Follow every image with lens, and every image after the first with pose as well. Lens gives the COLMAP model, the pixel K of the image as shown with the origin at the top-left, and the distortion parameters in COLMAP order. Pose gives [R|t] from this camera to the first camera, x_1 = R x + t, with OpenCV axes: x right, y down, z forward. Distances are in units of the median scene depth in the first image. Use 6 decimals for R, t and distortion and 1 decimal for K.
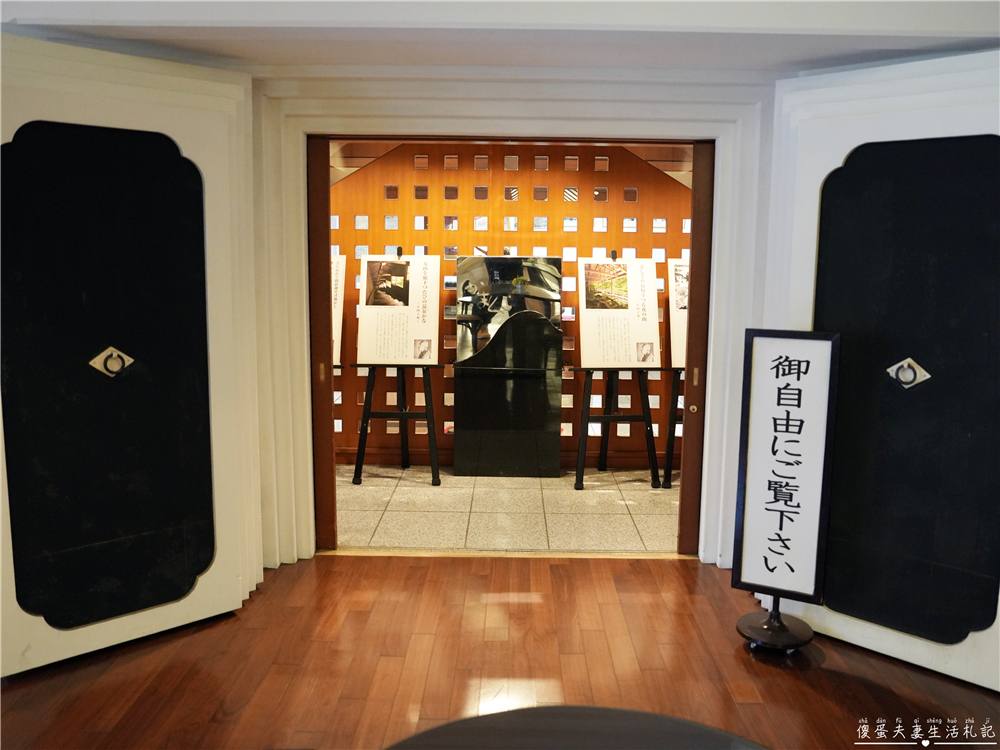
lens RADIAL K [[948.1, 0, 500.0], [0, 948.1, 375.0], [0, 0, 1]] dist [-0.095471, -0.001268]
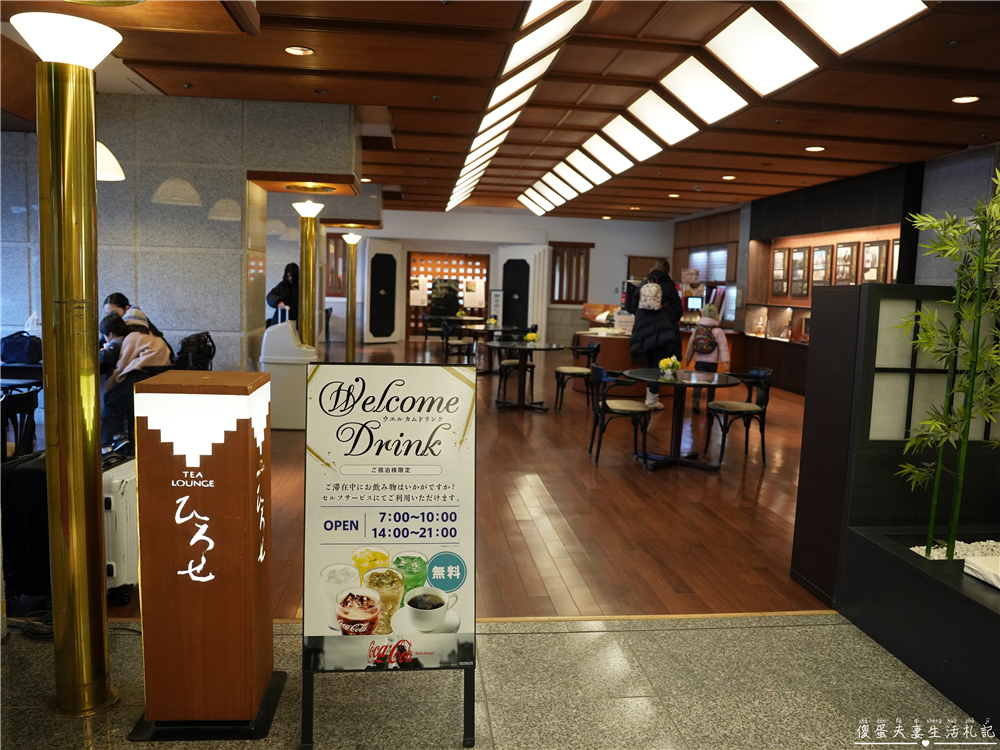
lens RADIAL K [[778.9, 0, 500.0], [0, 778.9, 375.0], [0, 0, 1]] dist [-0.109879, 0.090083]
pose [[0.993675, 0.007515, 0.112045, -0.152370], [-0.005661, 0.999842, -0.016852, 0.401090], [-0.112154, 0.016111, 0.993560, -2.707539]]
